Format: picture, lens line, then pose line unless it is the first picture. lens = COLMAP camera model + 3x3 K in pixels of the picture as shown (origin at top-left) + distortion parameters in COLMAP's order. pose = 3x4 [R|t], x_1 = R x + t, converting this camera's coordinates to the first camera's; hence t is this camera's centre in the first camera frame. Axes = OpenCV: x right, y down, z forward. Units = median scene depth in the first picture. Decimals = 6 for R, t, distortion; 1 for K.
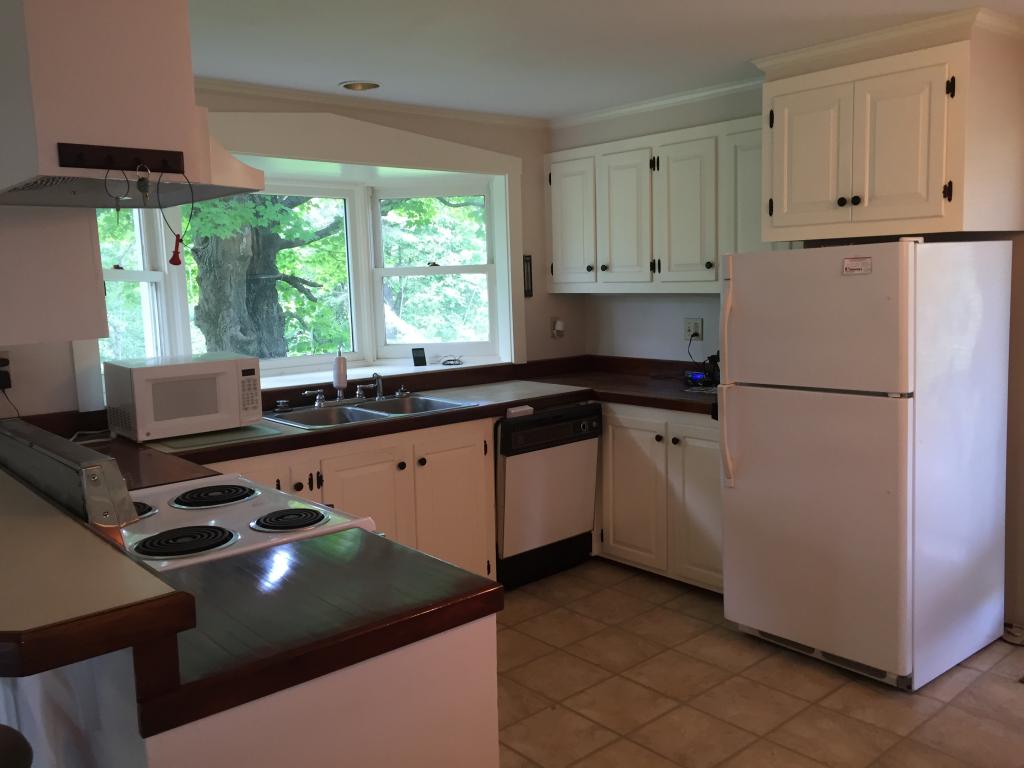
lens RADIAL K [[873.3, 0, 511.8], [0, 873.3, 378.8], [0, 0, 1]] dist [0.068728, -0.087131]
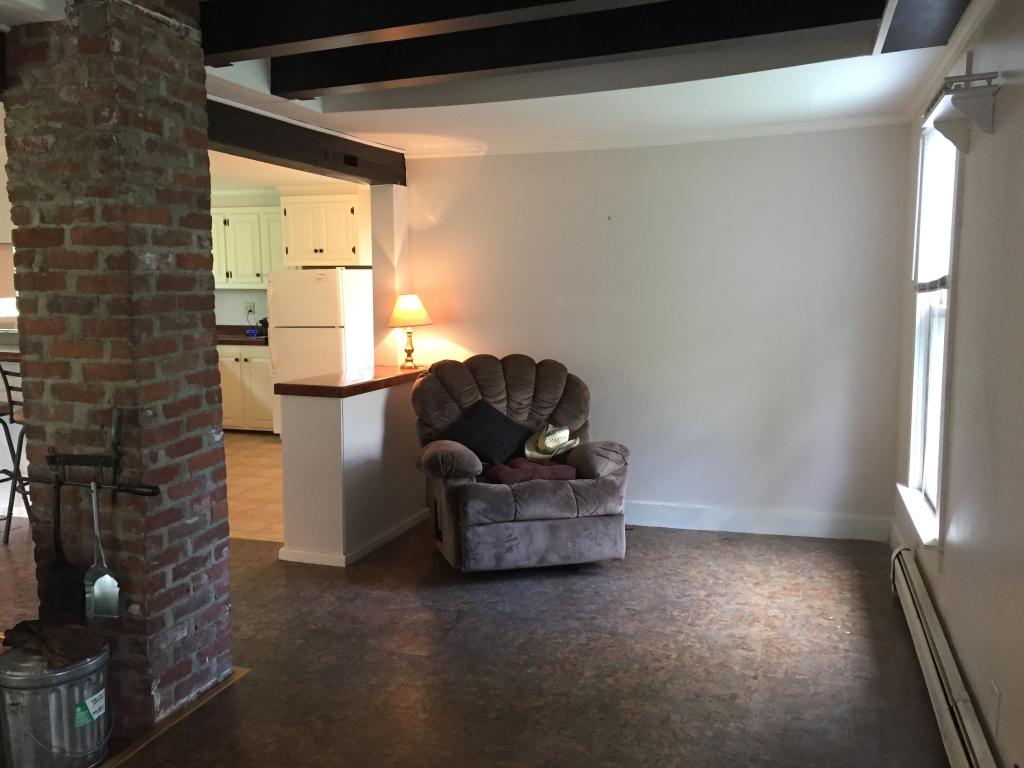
lens RADIAL K [[873.3, 0, 517.3], [0, 873.3, 382.2], [0, 0, 1]] dist [0.068728, -0.087131]
pose [[0.855906, -0.035645, 0.515901, -0.360361], [0.040905, 0.999162, 0.001171, 0.158190], [-0.515511, 0.020100, 0.856647, -1.183903]]
